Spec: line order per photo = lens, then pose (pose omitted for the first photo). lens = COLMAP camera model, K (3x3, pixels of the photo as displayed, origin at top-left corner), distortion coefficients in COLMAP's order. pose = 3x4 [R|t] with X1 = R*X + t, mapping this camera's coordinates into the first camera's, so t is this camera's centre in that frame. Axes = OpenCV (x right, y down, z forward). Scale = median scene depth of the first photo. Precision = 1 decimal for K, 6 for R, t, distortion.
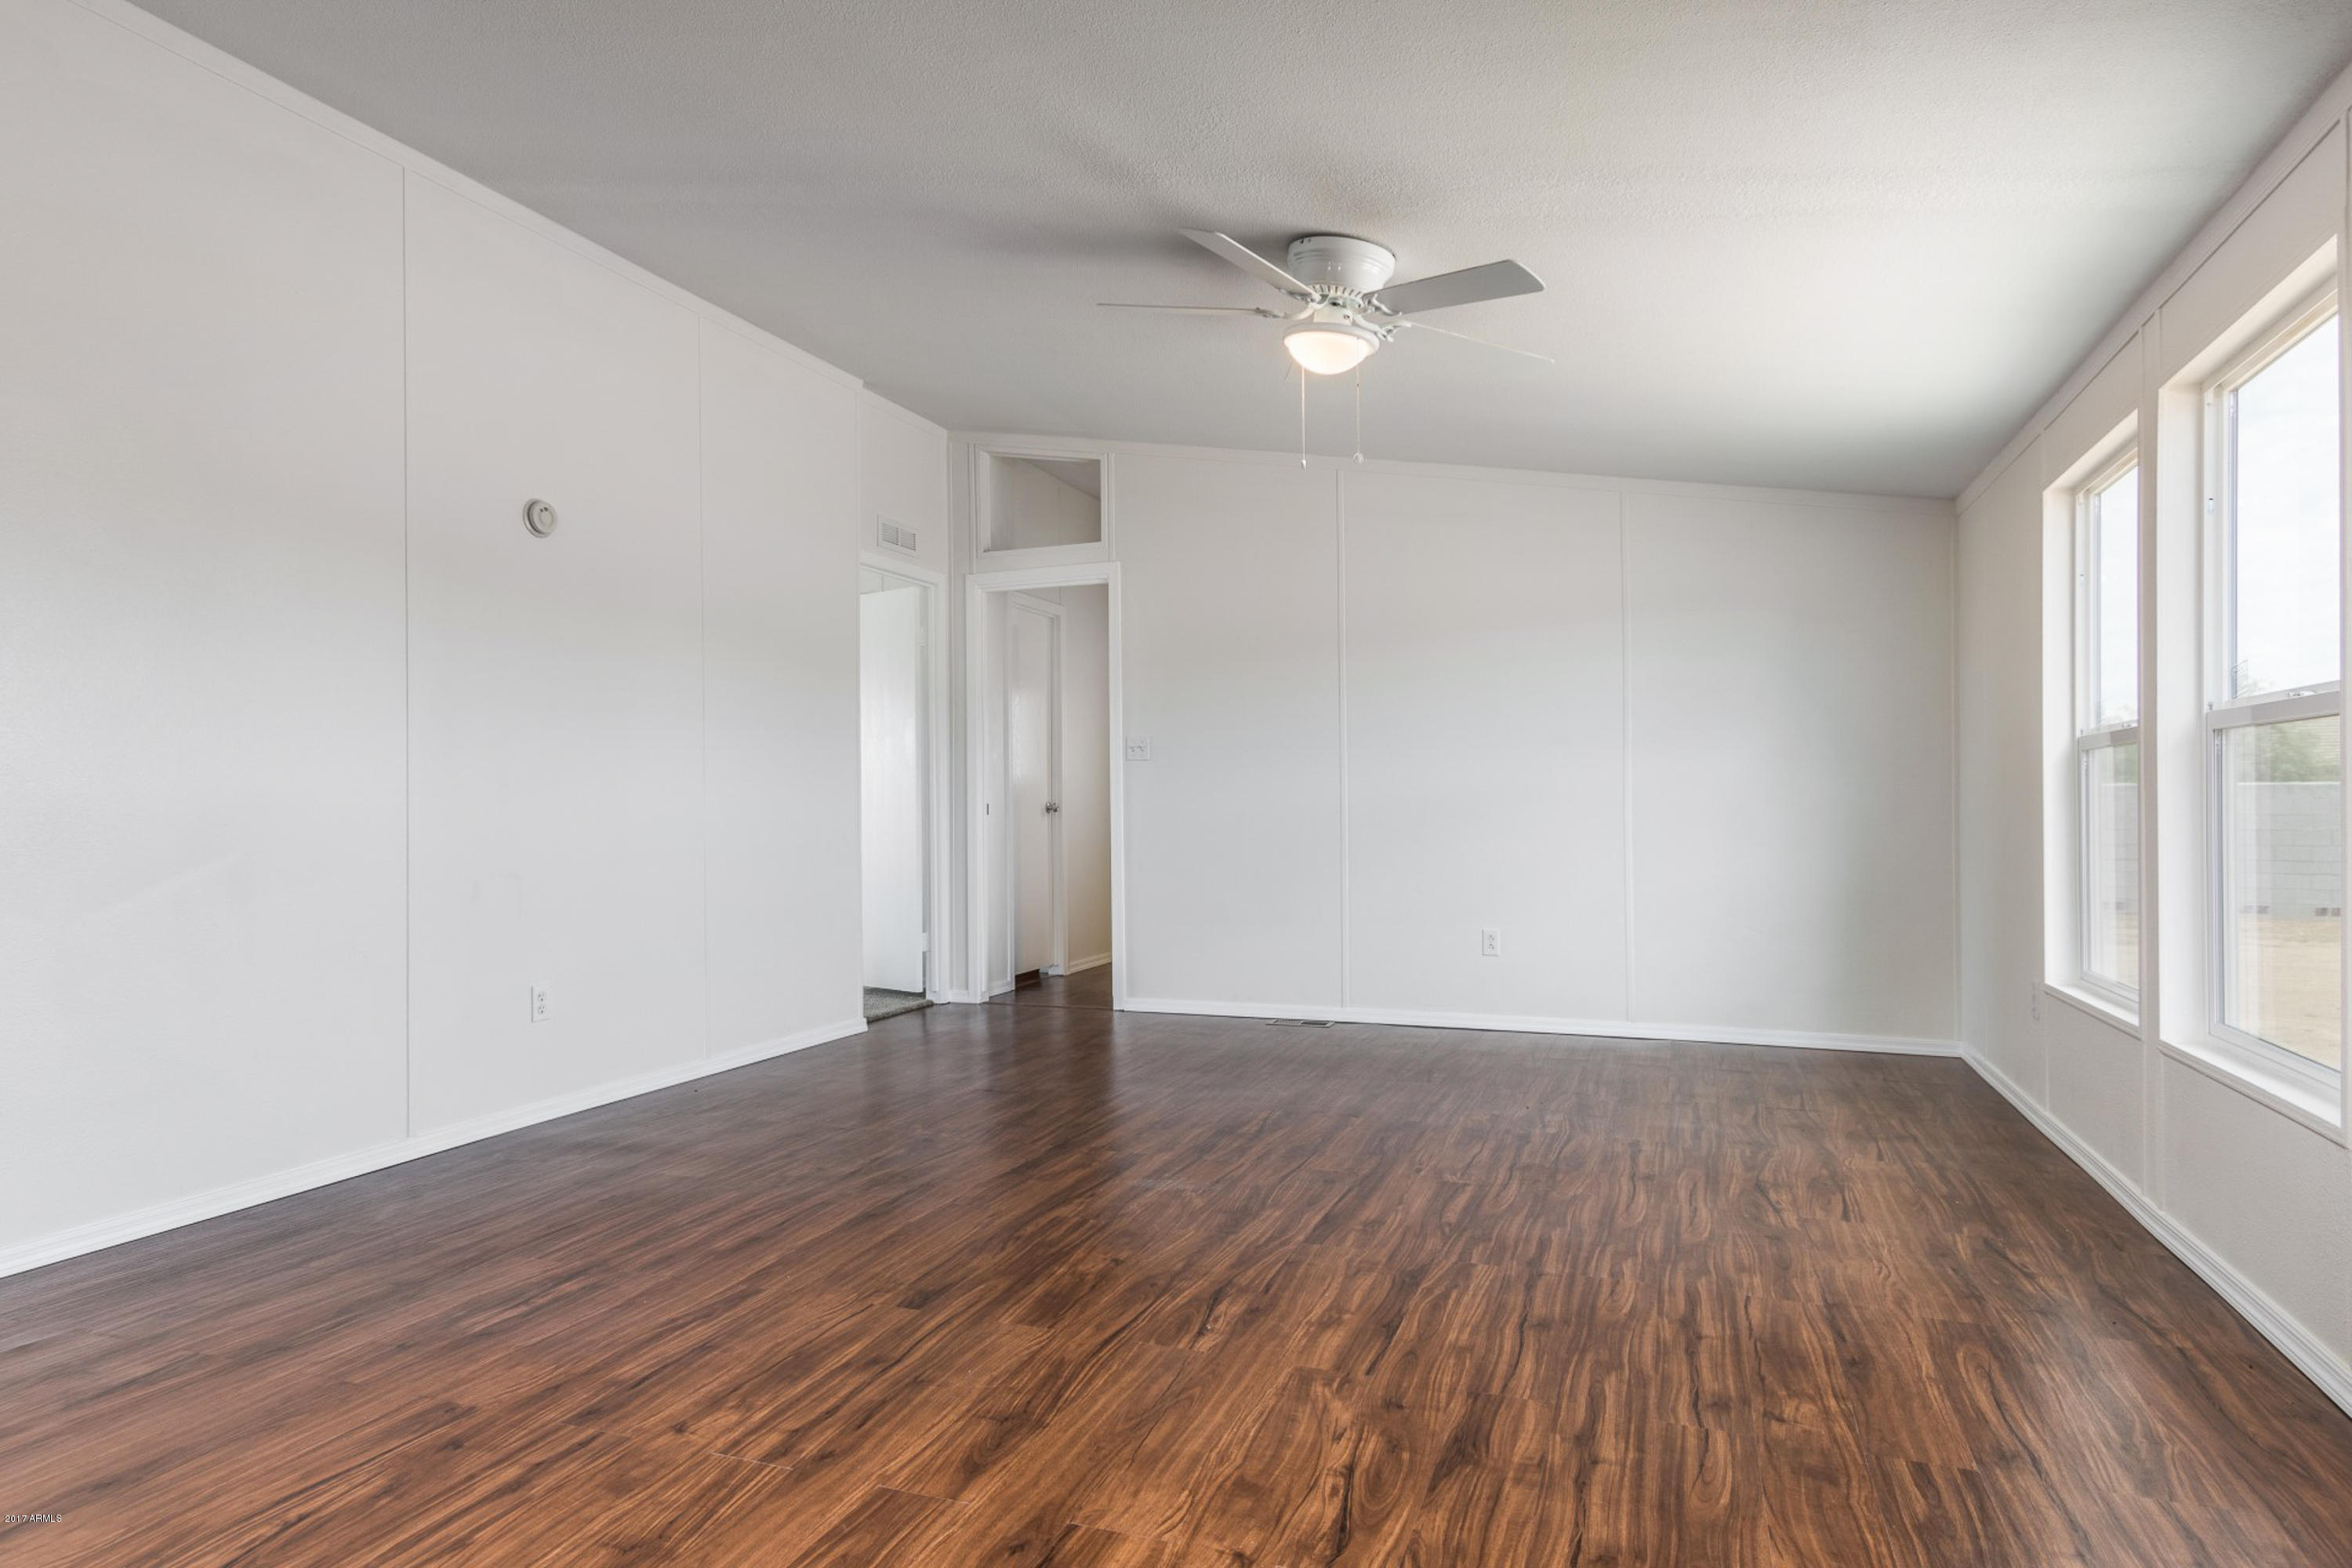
lens RADIAL K [[1283.1, 0, 1181.3], [0, 1283.1, 798.3], [0, 0, 1]] dist [0.005666, 0.000415]
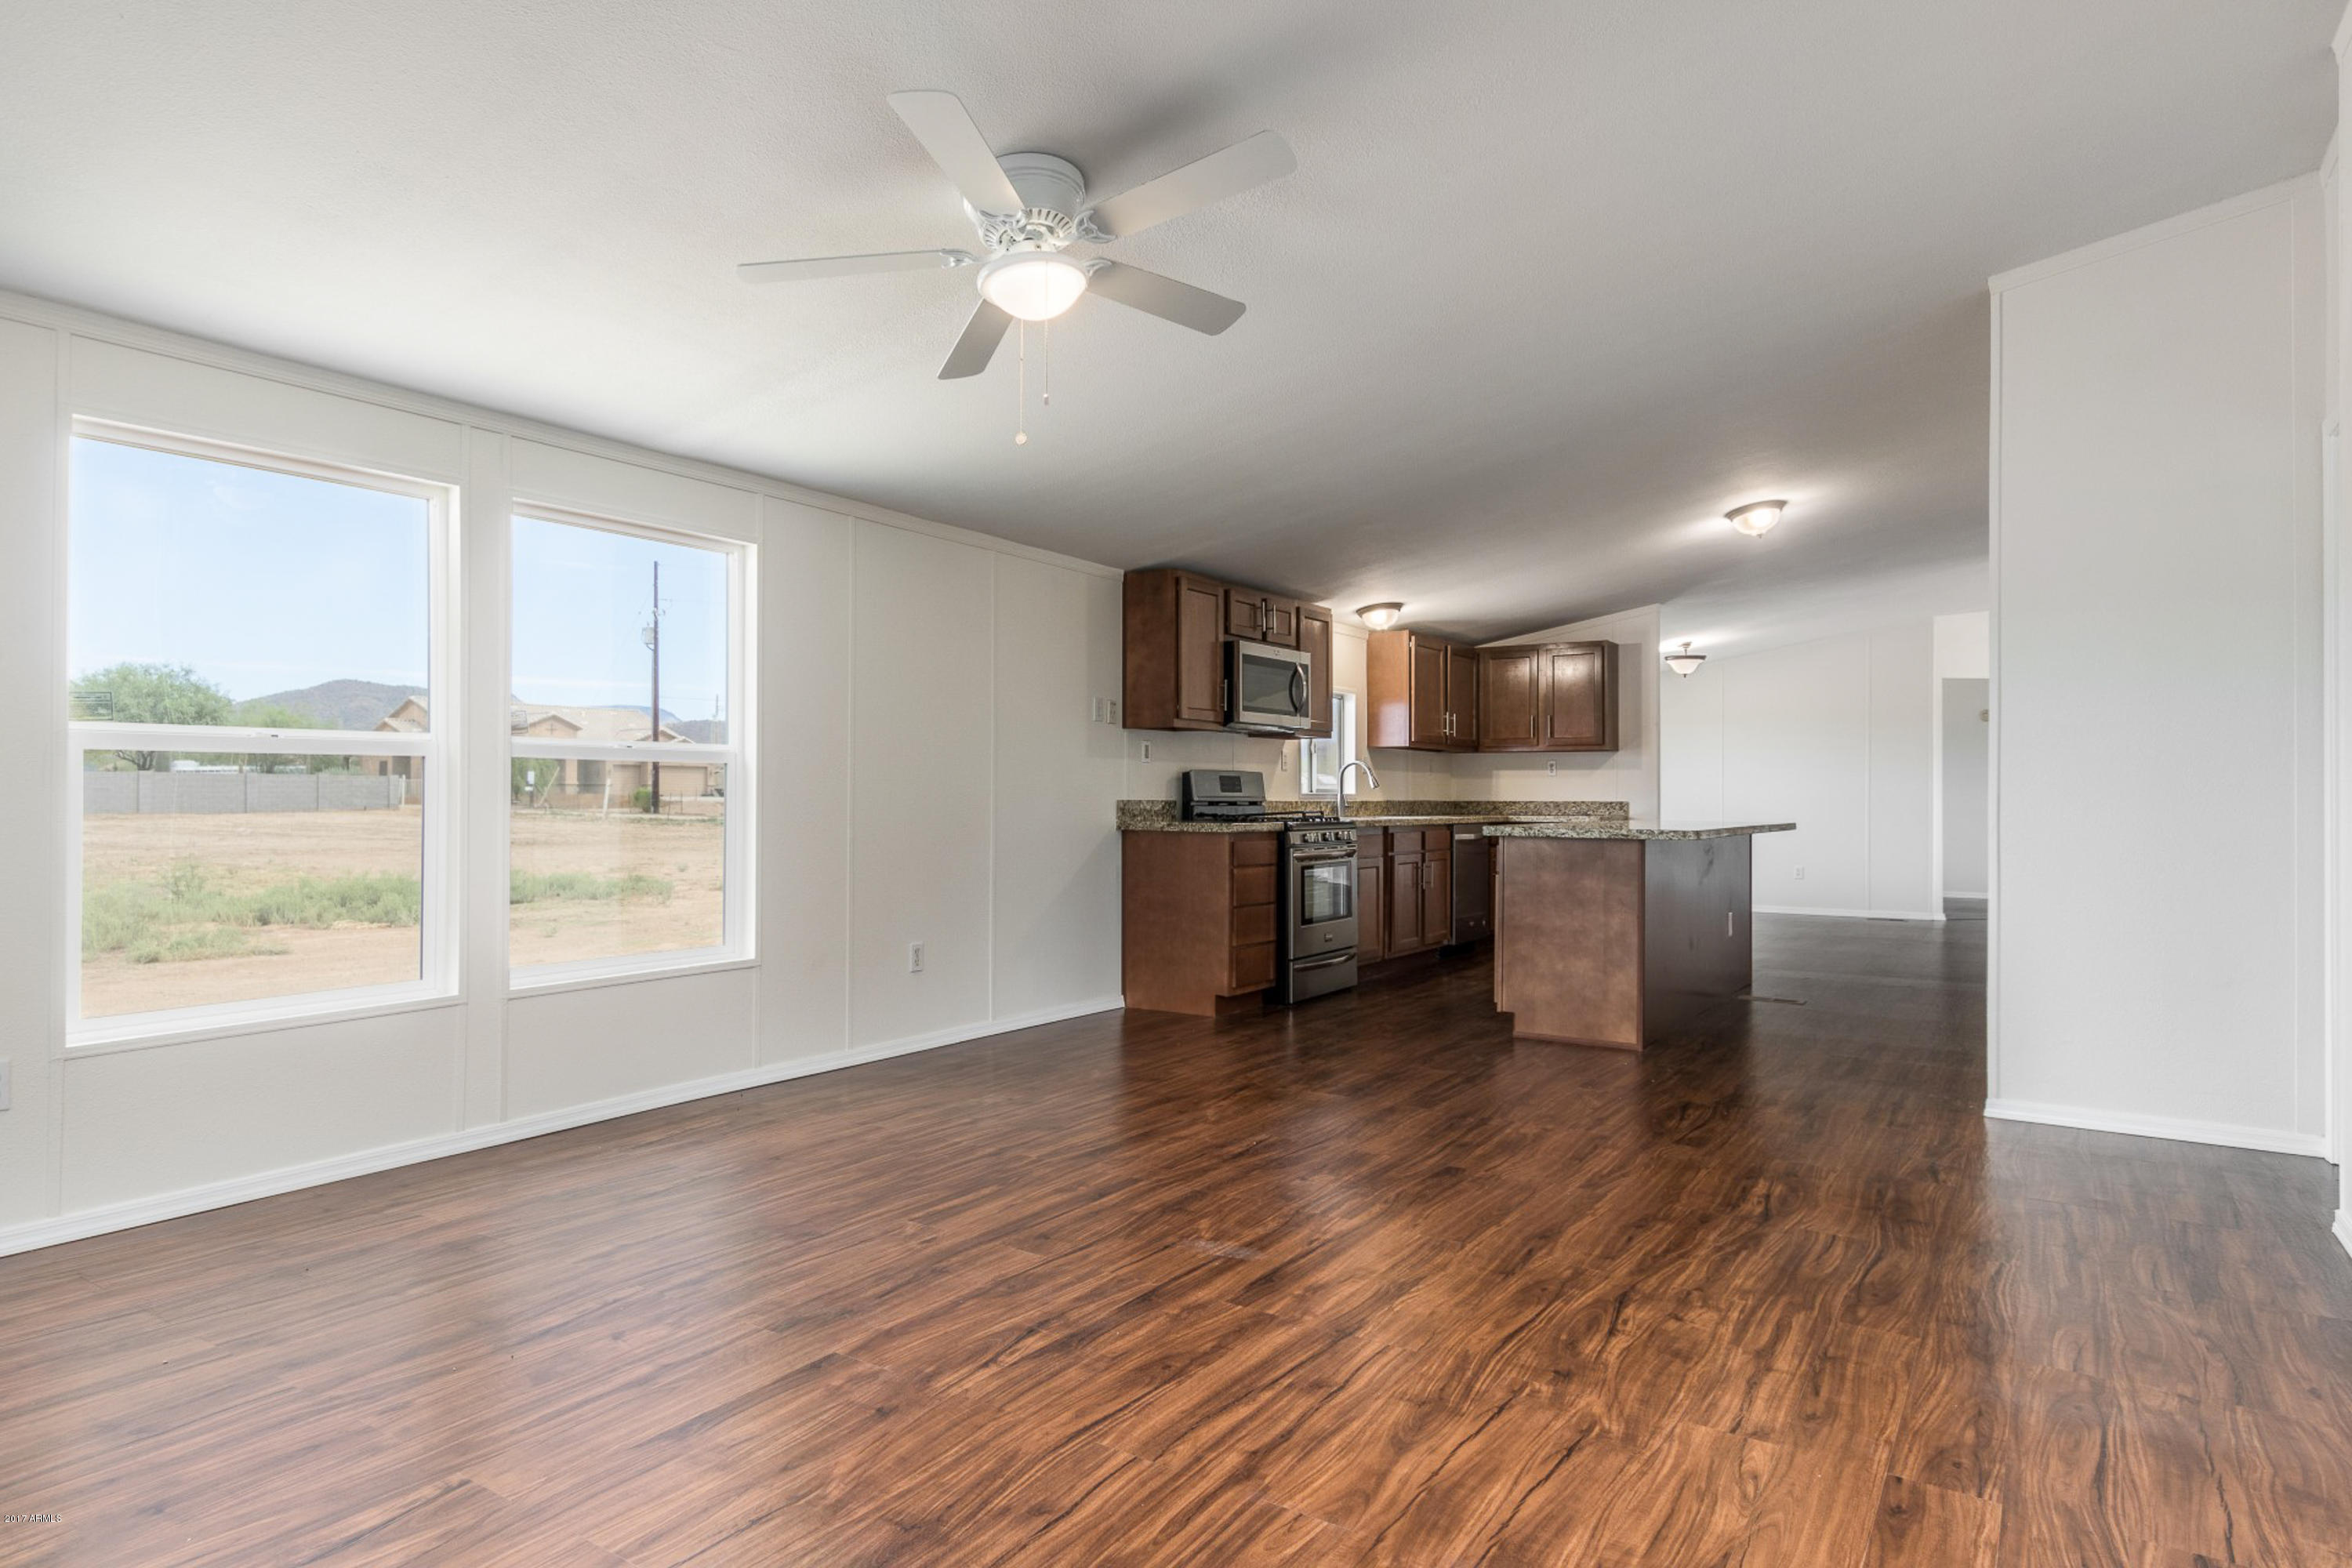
lens RADIAL K [[1283.1, 0, 1181.3], [0, 1283.1, 798.3], [0, 0, 1]] dist [0.005666, 0.000415]
pose [[-0.973034, 0.001265, 0.230659, -0.212332], [0.000556, 0.999995, -0.003140, -0.004589], [-0.230662, -0.002927, -0.973029, 2.129252]]
